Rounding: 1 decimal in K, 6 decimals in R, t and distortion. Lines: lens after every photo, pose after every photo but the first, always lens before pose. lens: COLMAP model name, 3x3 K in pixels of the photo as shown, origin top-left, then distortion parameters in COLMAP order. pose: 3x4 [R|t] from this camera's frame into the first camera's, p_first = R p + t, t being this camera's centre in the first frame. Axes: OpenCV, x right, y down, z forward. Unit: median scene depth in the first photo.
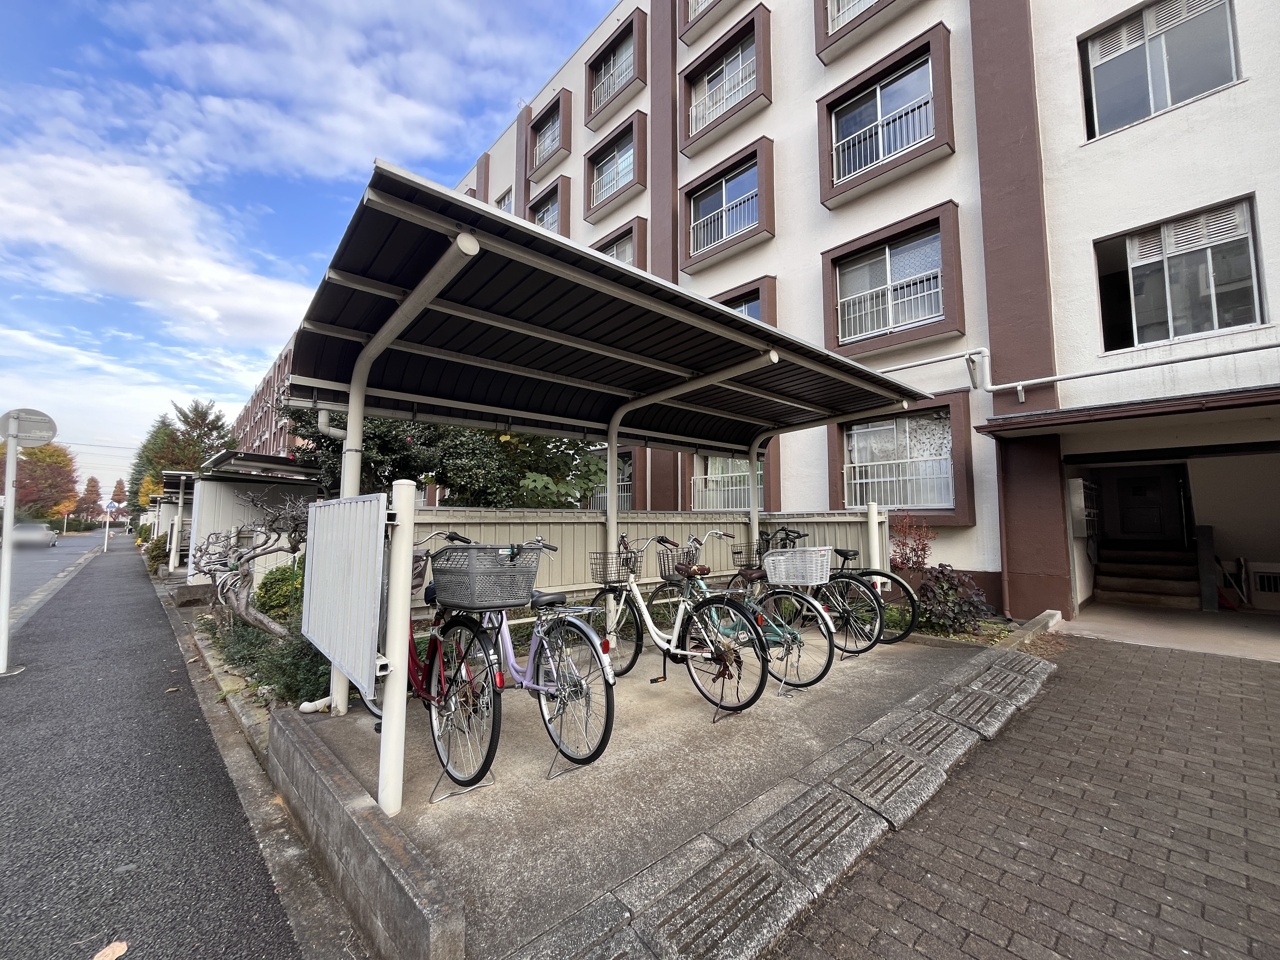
lens RADIAL K [[514.3, 0, 645.0], [0, 514.3, 476.9], [0, 0, 1]] dist [-0.002609, -0.000166]
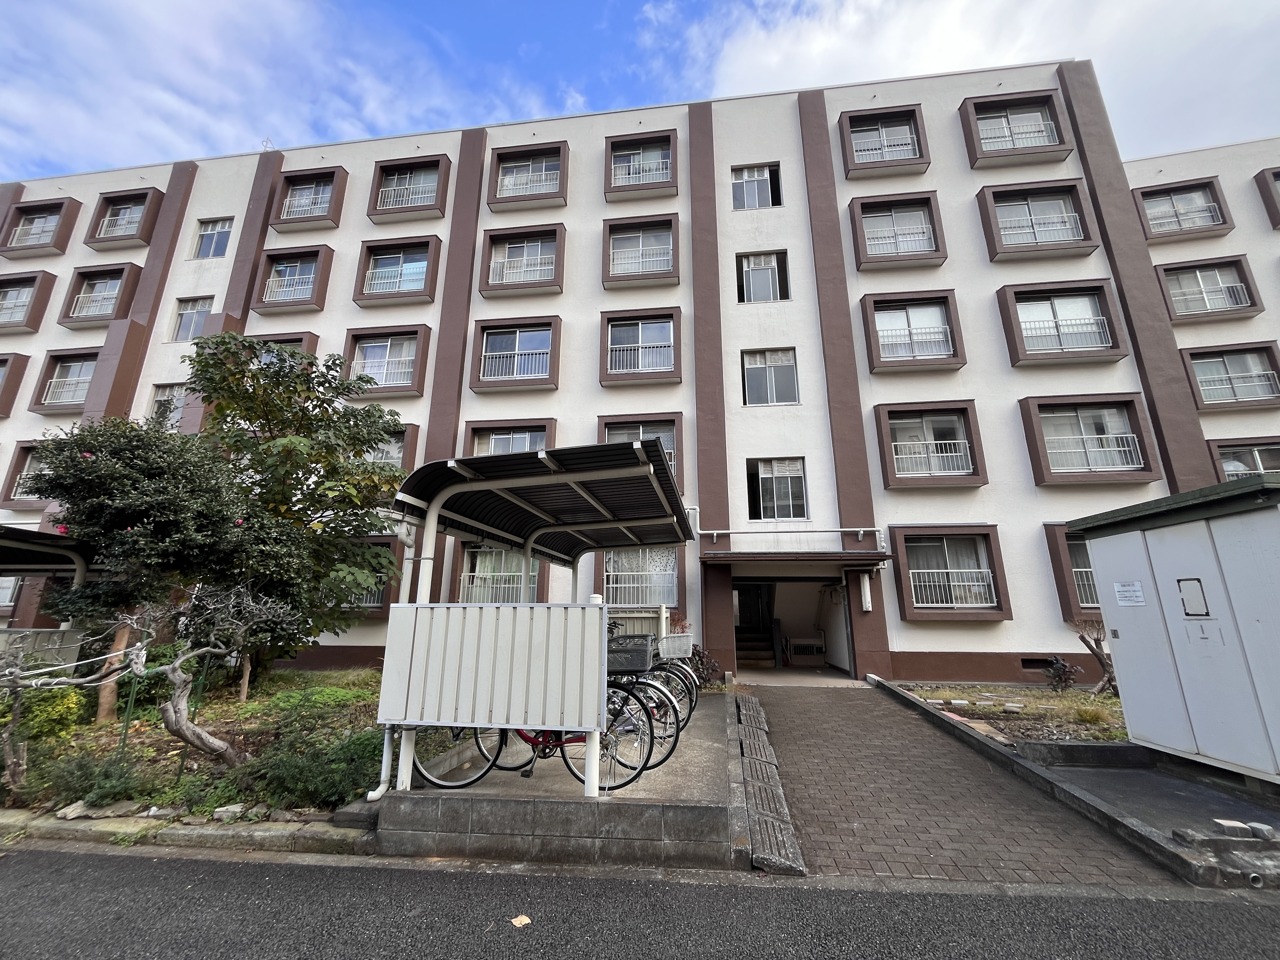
lens RADIAL K [[514.3, 0, 639.0], [0, 514.3, 478.7], [0, 0, 1]] dist [-0.002609, -0.000166]
pose [[0.766695, 0.164113, 0.620681, -0.527681], [-0.058493, 0.980611, -0.187029, -0.022918], [-0.639341, 0.107088, 0.761430, -0.140467]]
